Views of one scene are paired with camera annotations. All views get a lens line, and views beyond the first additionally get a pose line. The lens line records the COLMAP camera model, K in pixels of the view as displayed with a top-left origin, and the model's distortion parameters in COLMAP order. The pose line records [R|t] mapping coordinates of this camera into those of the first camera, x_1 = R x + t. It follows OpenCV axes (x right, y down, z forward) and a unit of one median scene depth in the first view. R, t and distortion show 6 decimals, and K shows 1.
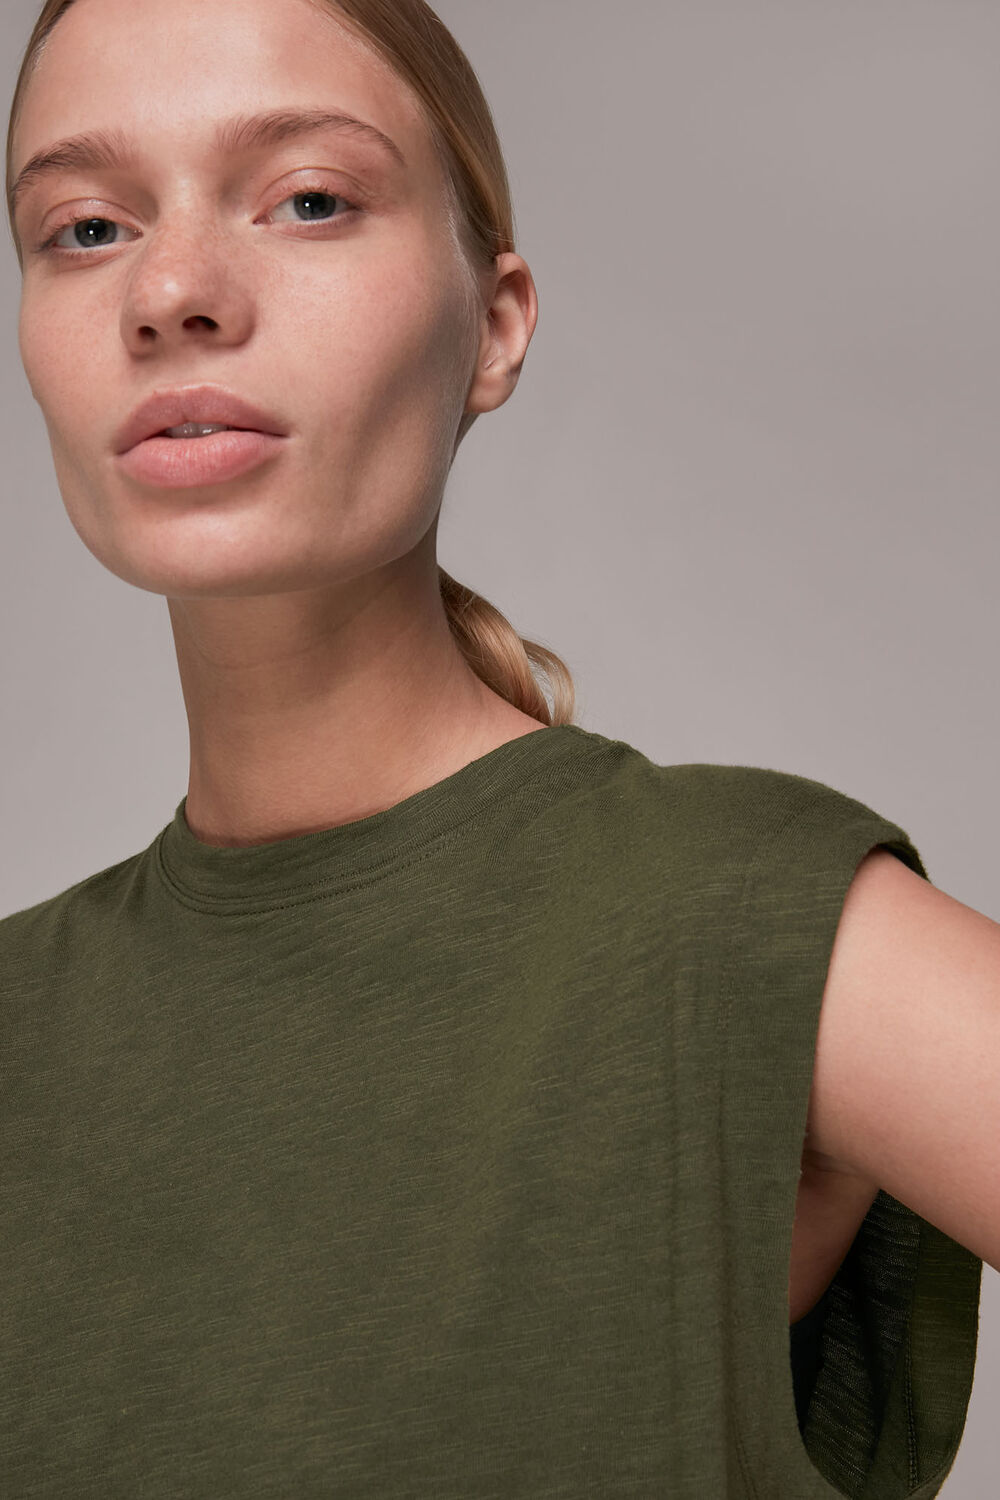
lens RADIAL K [[1655.0, 0, 510.8], [0, 1655.0, 744.6], [0, 0, 1]] dist [-0.011562, 0.000000]
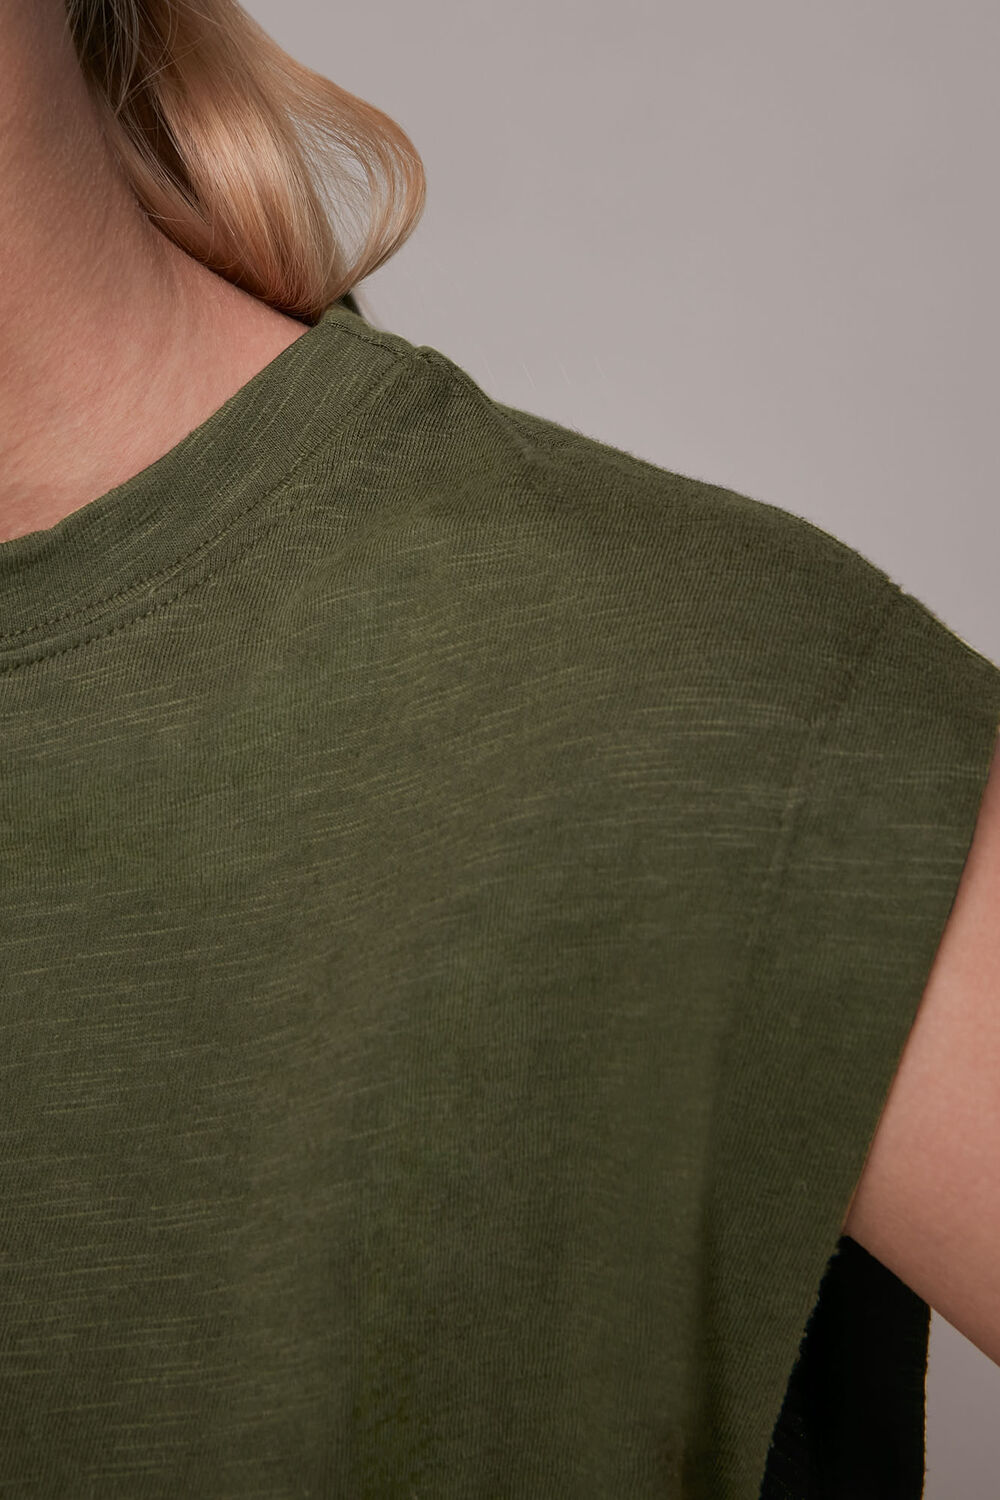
lens RADIAL K [[1655.0, 0, 490.1], [0, 1655.0, 758.7], [0, 0, 1]] dist [-0.011562, 0.000000]
pose [[0.948859, -0.005467, 0.315654, -0.102989], [-0.138172, 0.891811, 0.430792, -0.134223], [-0.283859, -0.452376, 0.845447, 0.481067]]
